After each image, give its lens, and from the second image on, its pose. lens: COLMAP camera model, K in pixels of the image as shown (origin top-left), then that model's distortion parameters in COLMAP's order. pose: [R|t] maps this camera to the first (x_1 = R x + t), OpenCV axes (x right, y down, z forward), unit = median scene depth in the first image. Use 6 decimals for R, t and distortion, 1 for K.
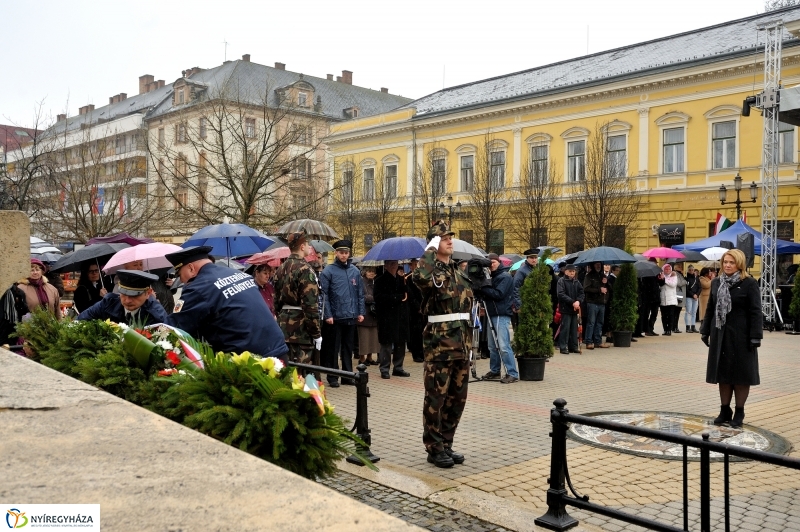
lens RADIAL K [[754.5, 0, 402.2], [0, 754.5, 262.1], [0, 0, 1]] dist [0.014928, 0.000000]
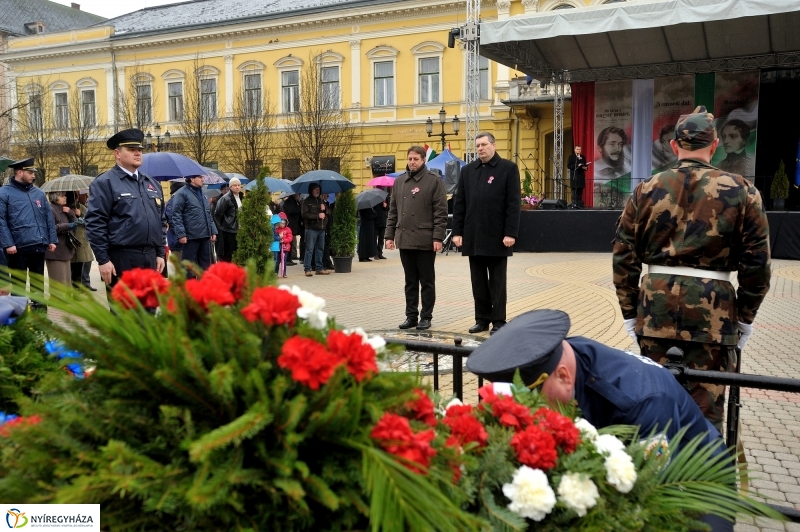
lens RADIAL K [[755.7, 0, 397.8], [0, 755.7, 262.4], [0, 0, 1]] dist [0.002210, 0.000000]
pose [[0.934038, -0.042953, 0.354582, 0.003293], [0.013578, 0.996295, 0.084922, 0.006639], [-0.356916, -0.074506, 0.931160, 0.022878]]
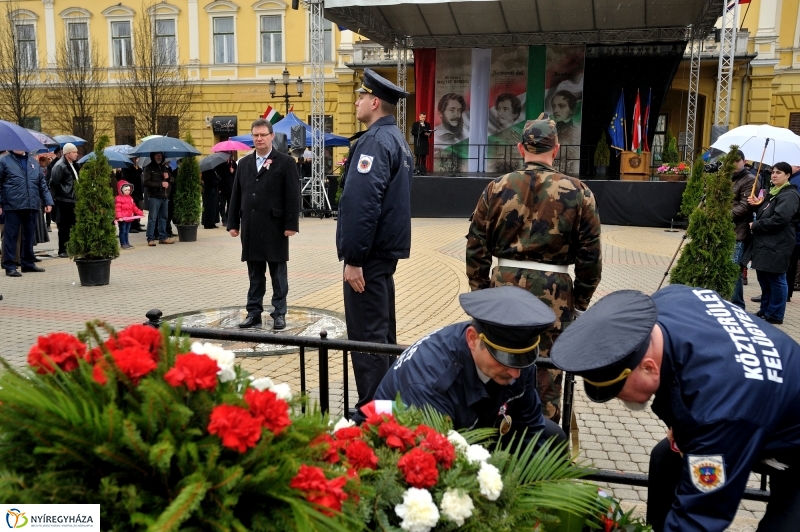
lens RADIAL K [[754.5, 0, 398.1], [0, 754.5, 259.7], [0, 0, 1]] dist [0.014928, 0.000000]
pose [[0.841203, -0.075456, 0.535429, -0.000488], [0.001729, 0.990586, 0.136883, 0.001671], [-0.540717, -0.114221, 0.833414, 0.020756]]
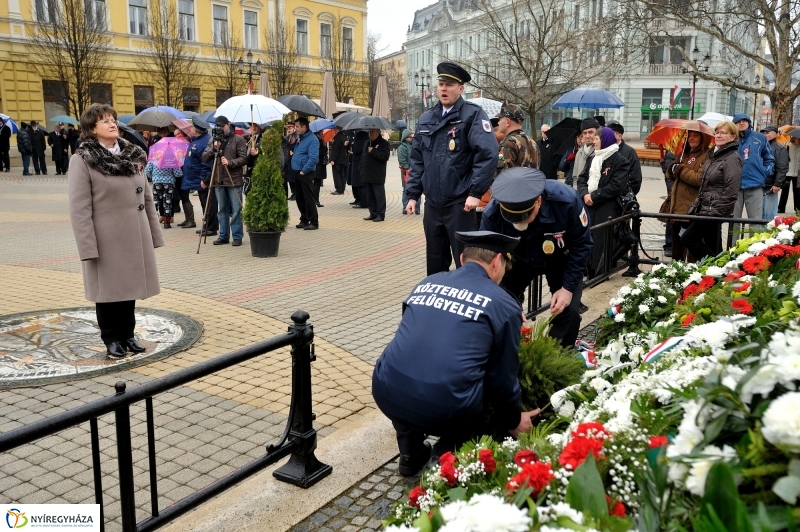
lens RADIAL K [[754.5, 0, 401.6], [0, 754.5, 261.5], [0, 0, 1]] dist [0.014928, 0.000000]
pose [[-0.264433, -0.184763, 0.946540, -0.090127], [-0.001958, 0.981577, 0.191055, -0.000703], [-0.964402, 0.048668, -0.259924, 0.164787]]
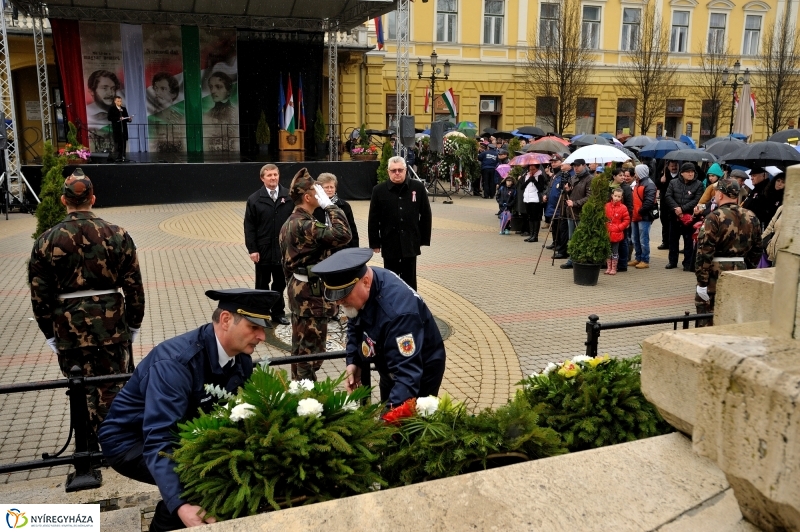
lens RADIAL K [[754.5, 0, 398.7], [0, 754.5, 264.8], [0, 0, 1]] dist [0.014928, 0.000000]
pose [[0.381689, -0.181532, 0.906289, -0.125839], [0.003908, 0.980832, 0.194817, -0.018097], [-0.924283, -0.070818, 0.375082, 0.099083]]
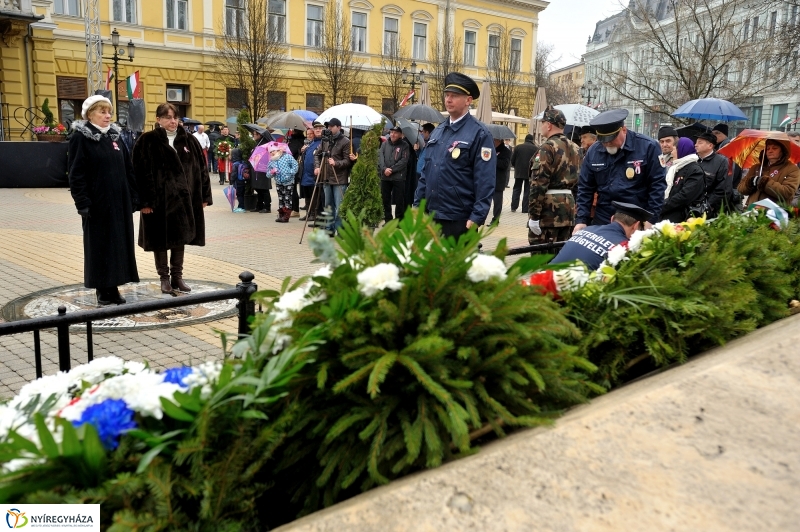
lens RADIAL K [[754.5, 0, 402.2], [0, 754.5, 266.2], [0, 0, 1]] dist [0.014928, 0.000000]
pose [[-0.037727, -0.186238, 0.981780, -0.107404], [-0.022810, 0.982384, 0.185476, 0.001105], [-0.999028, -0.015397, -0.041310, 0.137538]]
